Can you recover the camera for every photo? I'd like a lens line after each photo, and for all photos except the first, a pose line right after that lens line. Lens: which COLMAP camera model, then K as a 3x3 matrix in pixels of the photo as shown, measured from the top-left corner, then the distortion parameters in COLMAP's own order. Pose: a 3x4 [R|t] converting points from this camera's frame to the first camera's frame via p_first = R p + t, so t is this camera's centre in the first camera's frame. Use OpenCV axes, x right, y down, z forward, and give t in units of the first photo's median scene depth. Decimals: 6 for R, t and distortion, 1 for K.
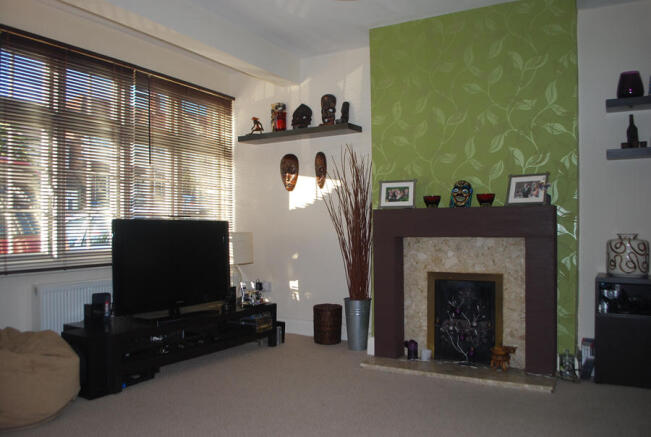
lens RADIAL K [[511.5, 0, 324.3], [0, 511.5, 220.7], [0, 0, 1]] dist [-0.077679, 0.006546]
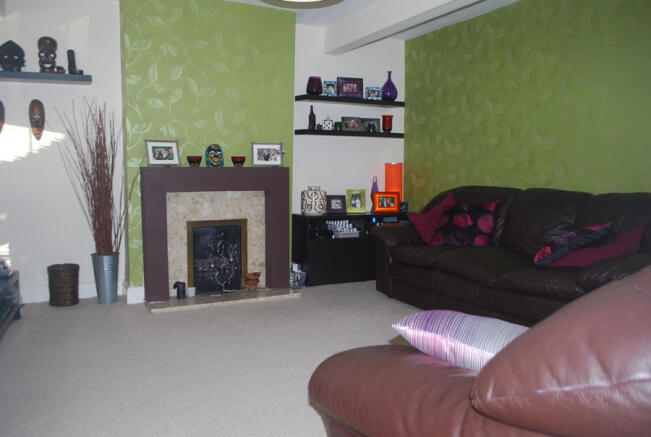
lens RADIAL K [[511.5, 0, 324.3], [0, 511.5, 220.7], [0, 0, 1]] dist [-0.077679, 0.006546]
pose [[0.552488, -0.071017, 0.830490, -0.587432], [-0.015381, 0.995325, 0.095345, -0.016742], [-0.833379, -0.065451, 0.548813, 0.104509]]
